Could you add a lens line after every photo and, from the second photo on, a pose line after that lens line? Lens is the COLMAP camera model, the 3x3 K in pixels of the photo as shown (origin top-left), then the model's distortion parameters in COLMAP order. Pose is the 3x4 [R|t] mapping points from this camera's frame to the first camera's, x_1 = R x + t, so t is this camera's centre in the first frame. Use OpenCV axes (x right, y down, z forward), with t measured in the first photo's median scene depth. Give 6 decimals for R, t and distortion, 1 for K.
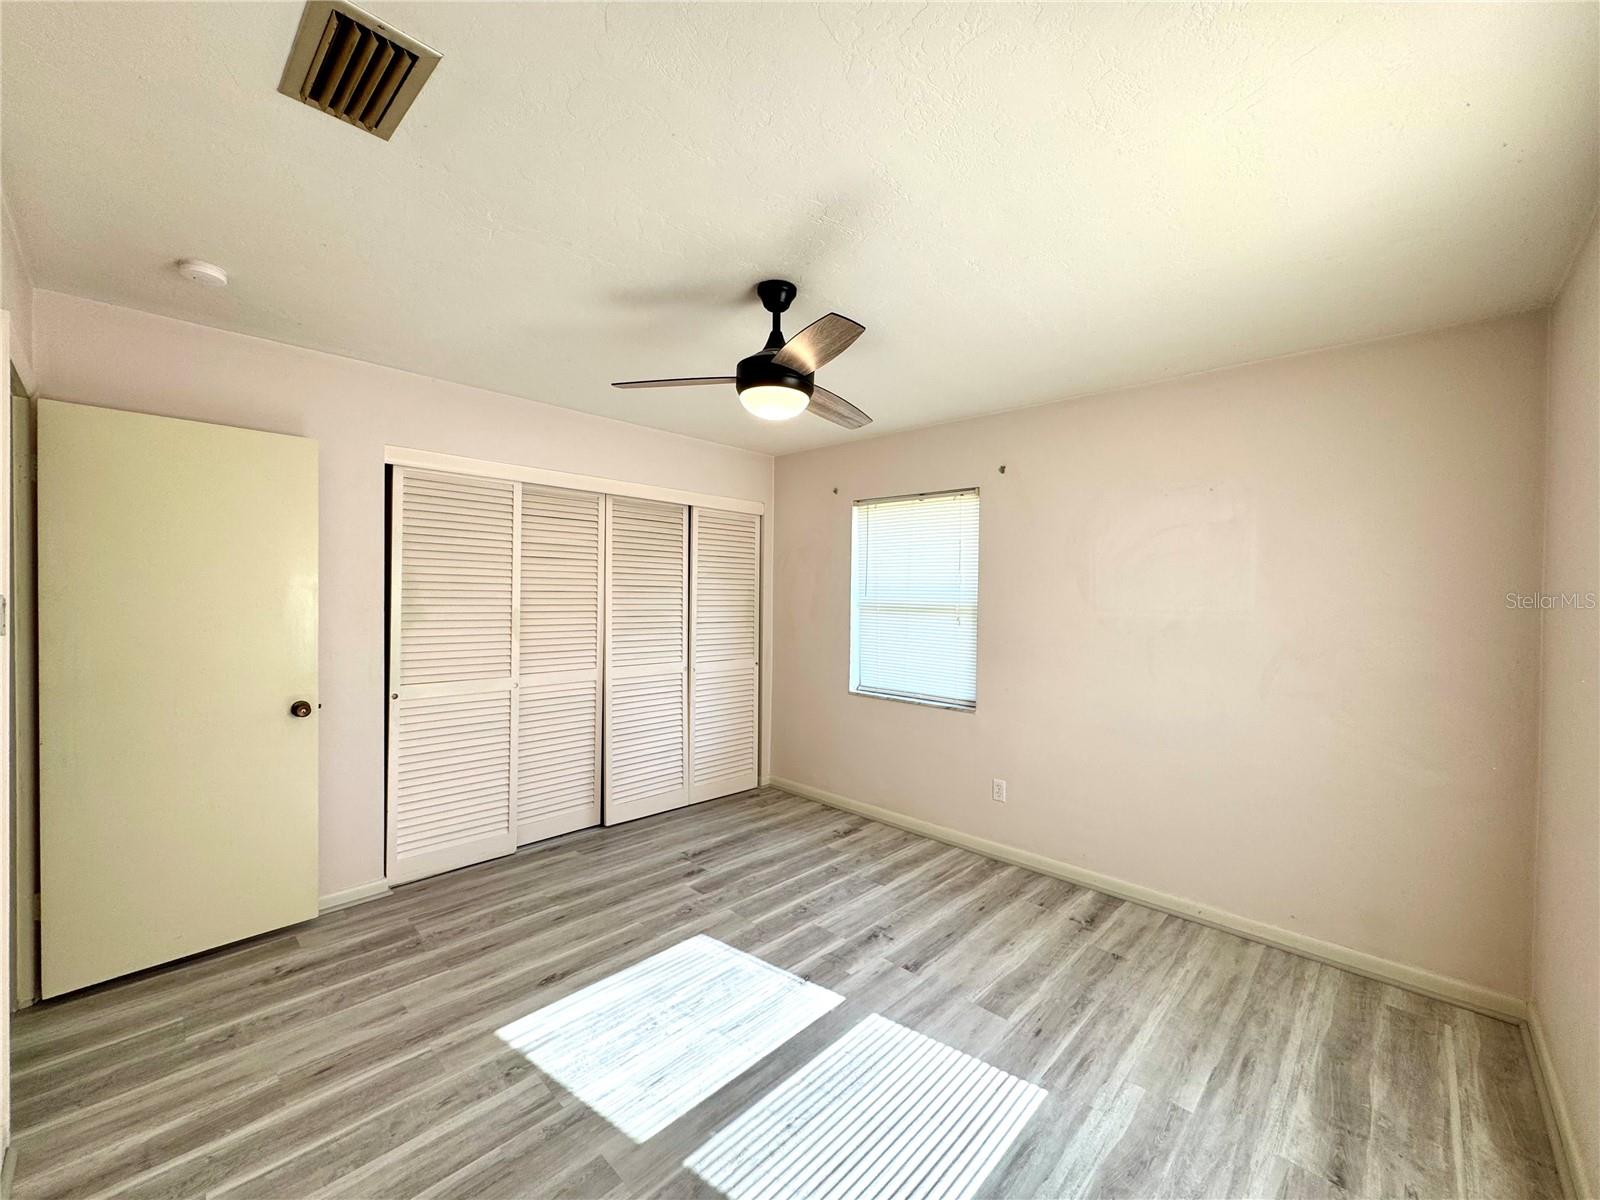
lens RADIAL K [[638.0, 0, 801.8], [0, 638.0, 600.8], [0, 0, 1]] dist [-0.002947, 0.000634]
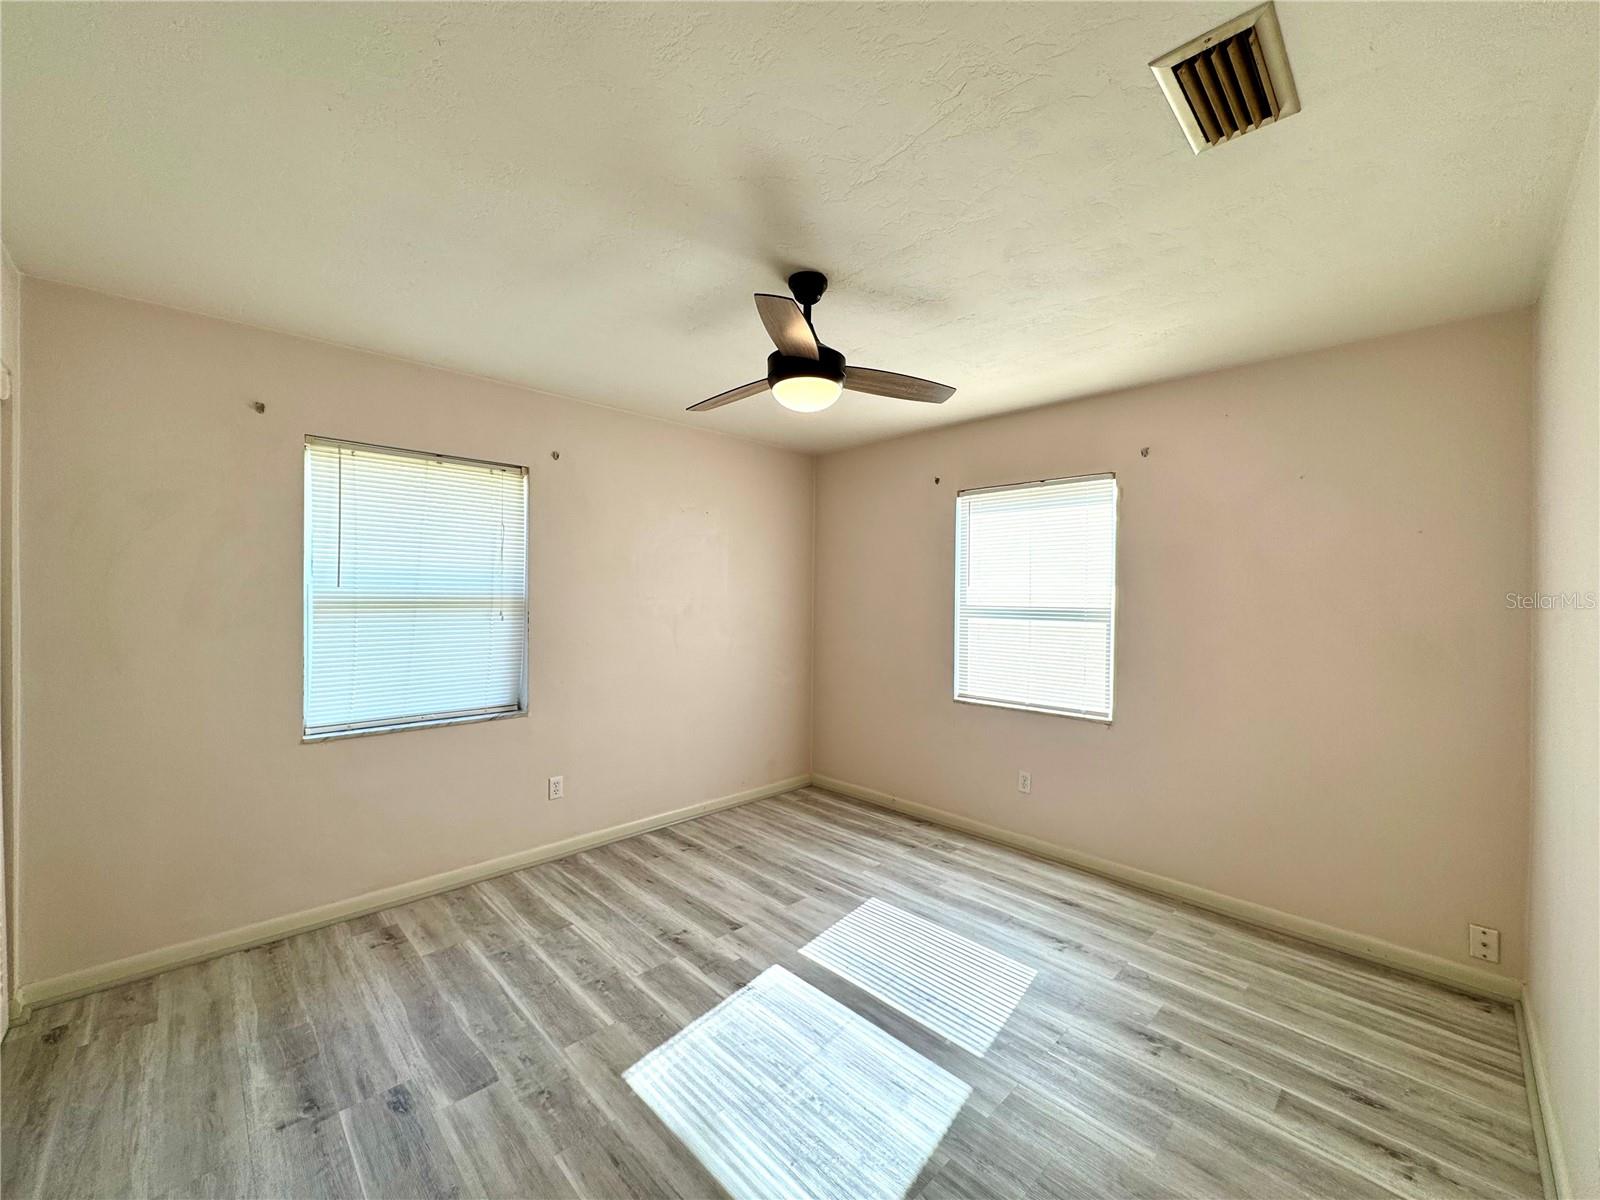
lens RADIAL K [[638.0, 0, 798.4], [0, 638.0, 593.2], [0, 0, 1]] dist [-0.002947, 0.000634]
pose [[0.035333, -0.011421, 0.999310, -0.773805], [0.004983, 0.999924, 0.011252, -0.008418], [-0.999363, 0.004582, 0.035387, 0.718628]]
